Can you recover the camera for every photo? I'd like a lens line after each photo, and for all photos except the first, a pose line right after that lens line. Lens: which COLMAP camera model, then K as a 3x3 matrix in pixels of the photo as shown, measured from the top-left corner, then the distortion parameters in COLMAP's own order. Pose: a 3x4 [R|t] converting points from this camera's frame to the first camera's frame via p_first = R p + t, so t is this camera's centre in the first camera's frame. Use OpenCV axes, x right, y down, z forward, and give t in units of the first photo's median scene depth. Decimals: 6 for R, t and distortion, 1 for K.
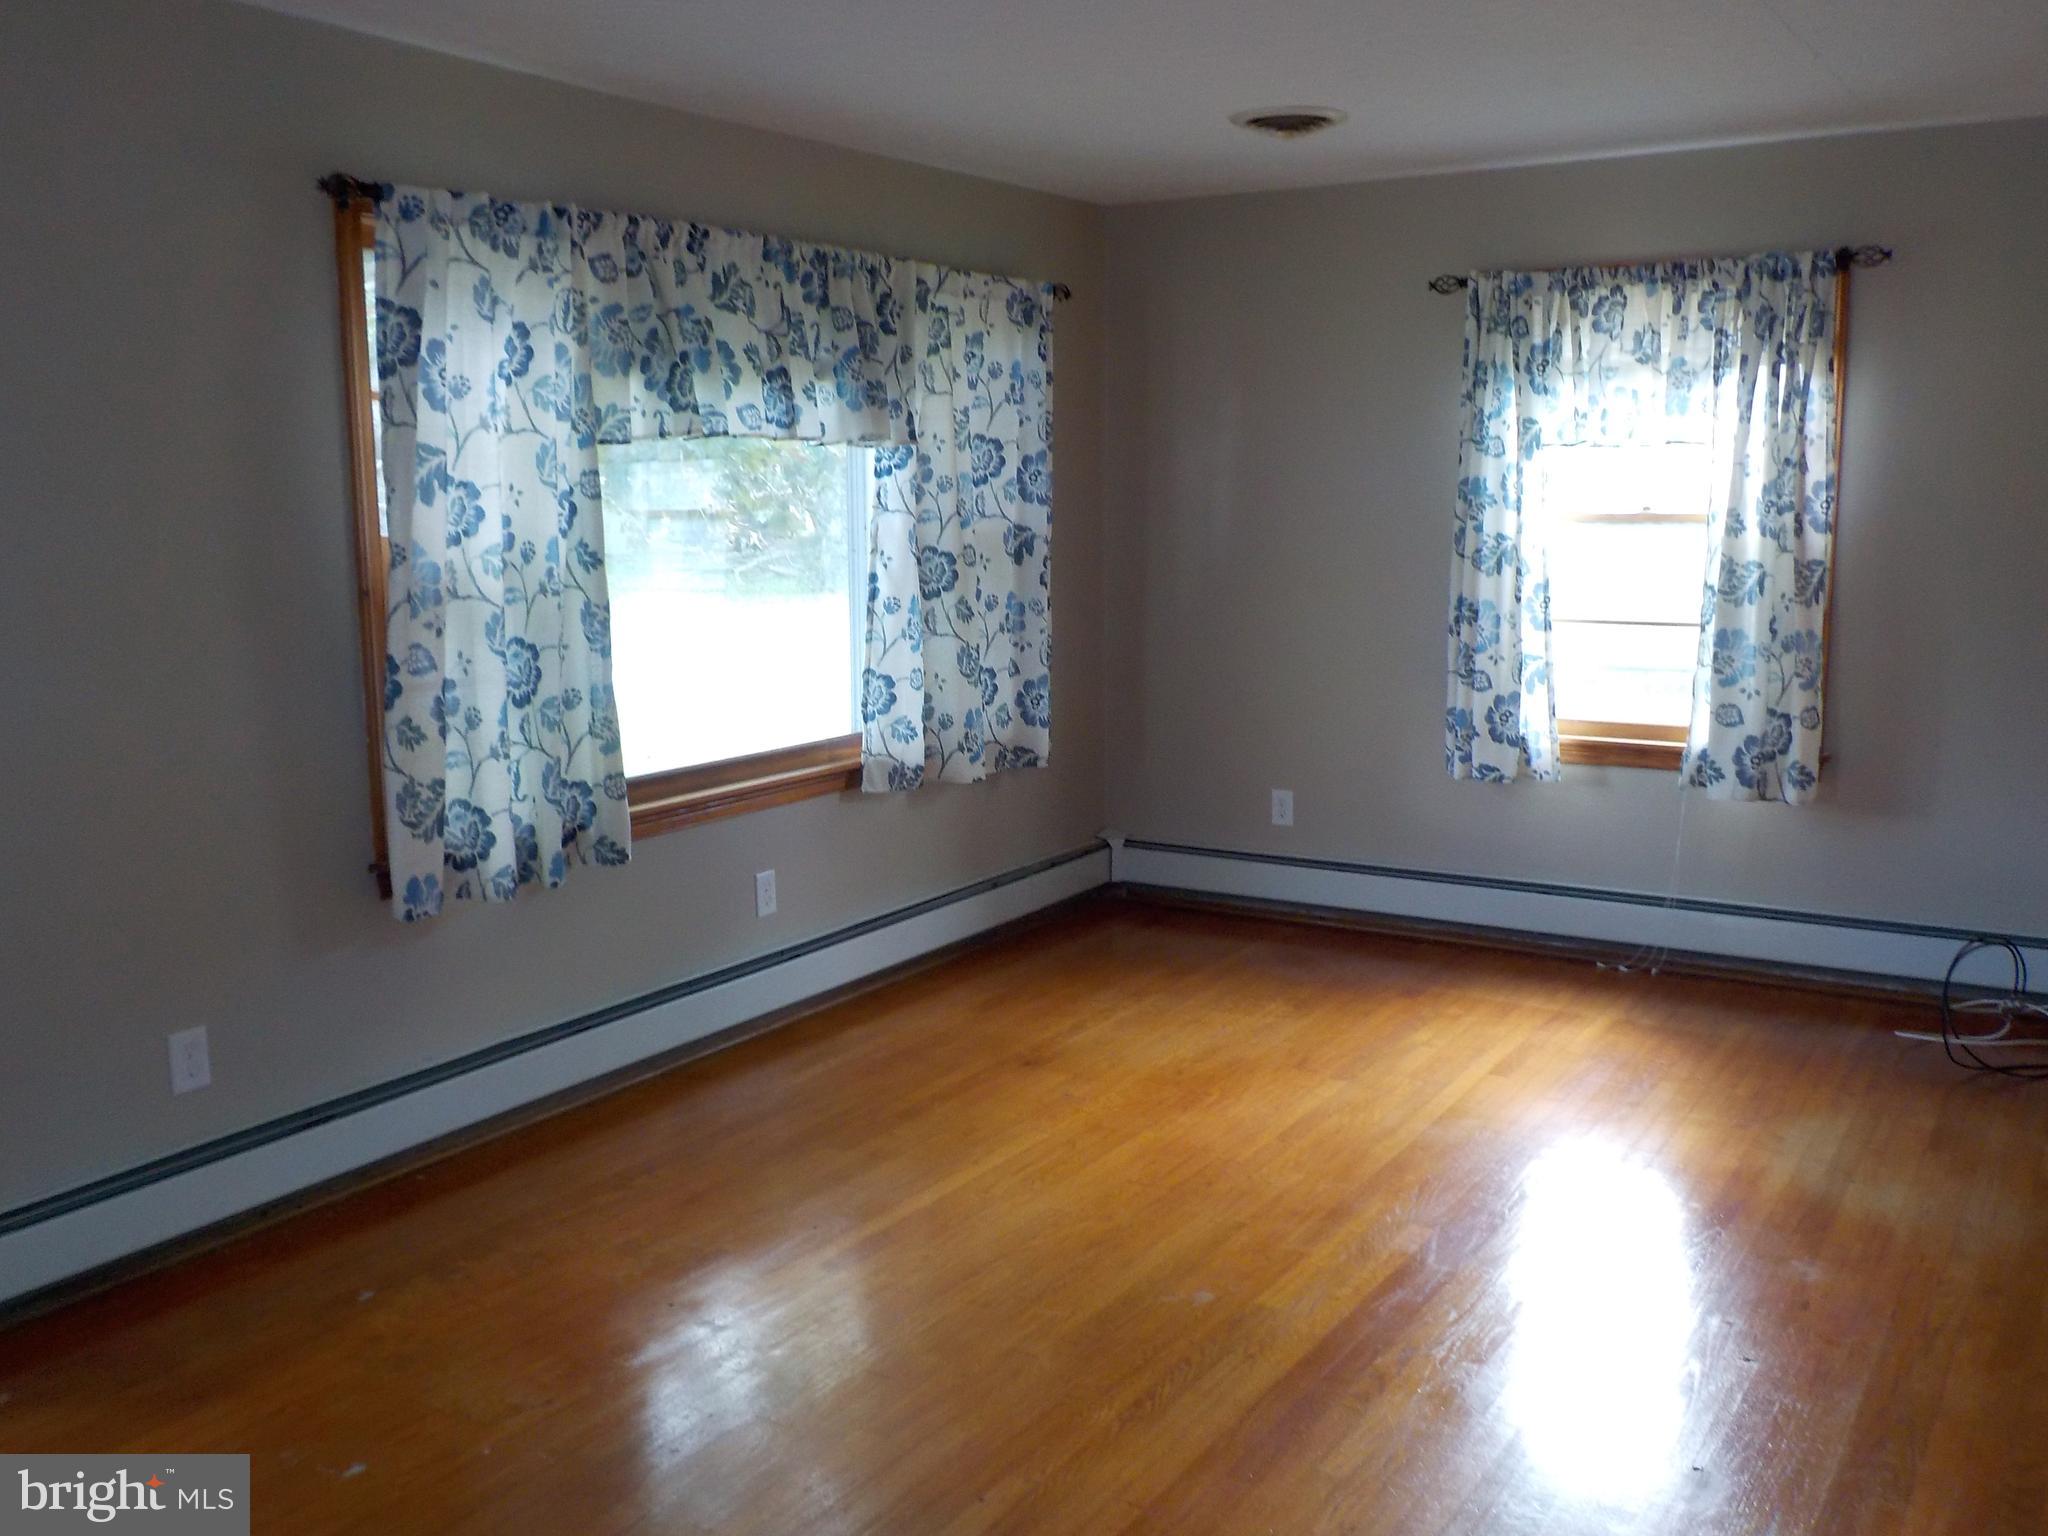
lens RADIAL K [[1860.1, 0, 1026.6], [0, 1860.1, 754.7], [0, 0, 1]] dist [-0.004934, -0.000016]
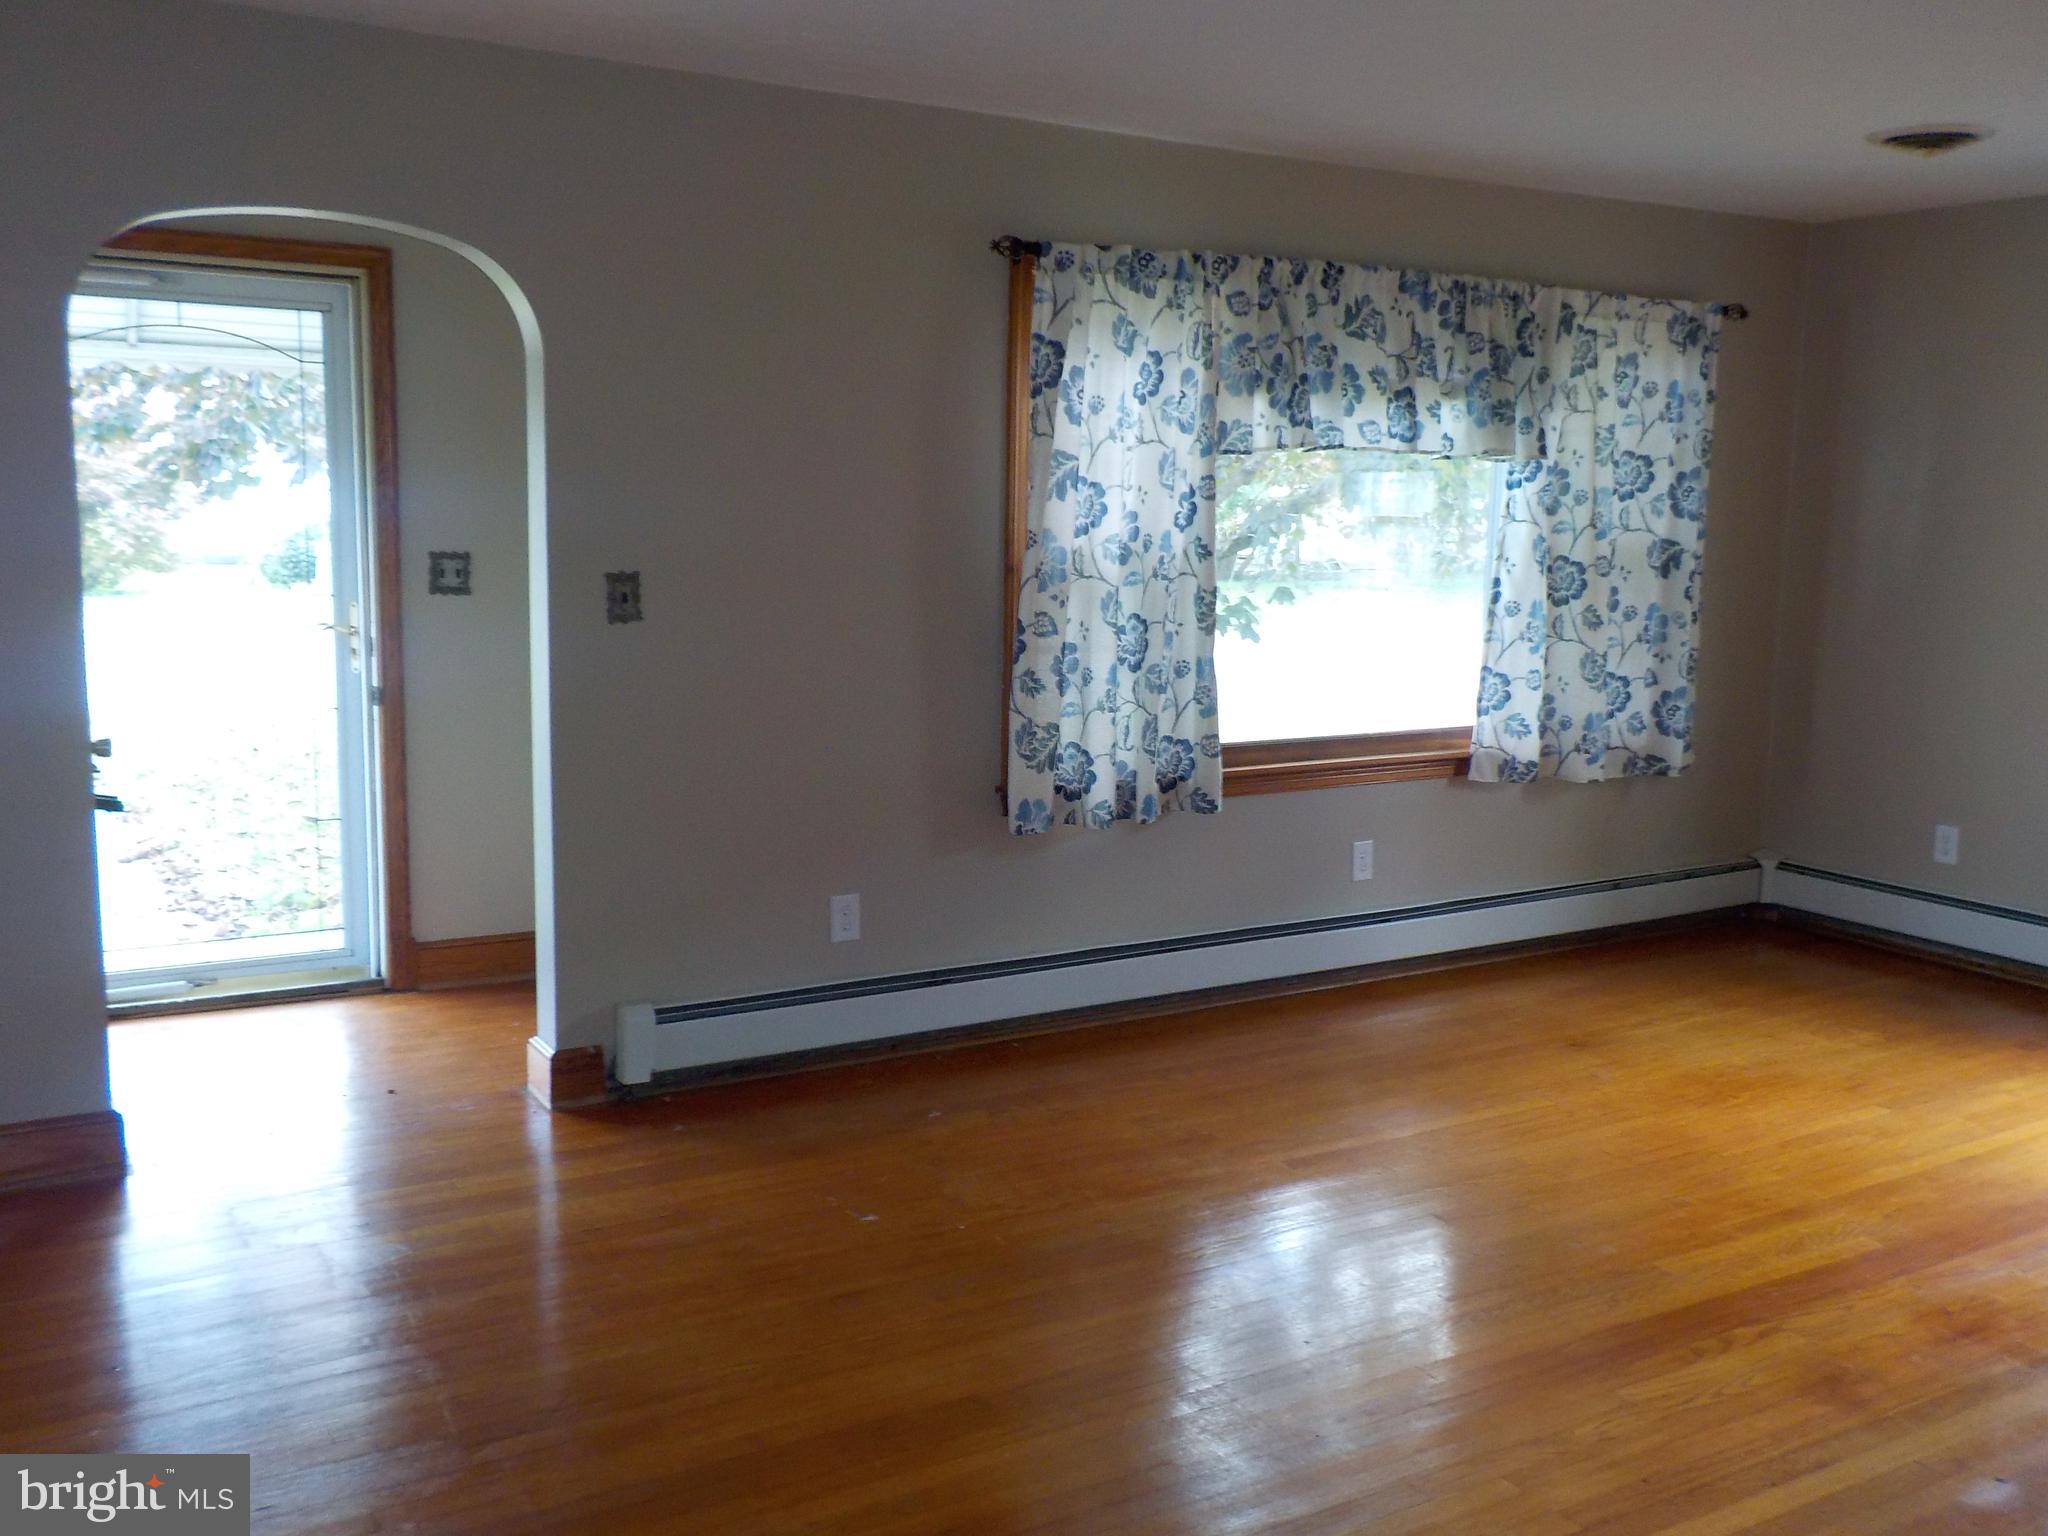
lens RADIAL K [[1860.1, 0, 1026.6], [0, 1860.1, 754.7], [0, 0, 1]] dist [-0.004934, -0.000016]
pose [[0.888912, 0.086141, -0.449906, 0.185128], [-0.089966, 0.995861, 0.012919, 0.016232], [0.449157, 0.028993, 0.892982, -0.087783]]
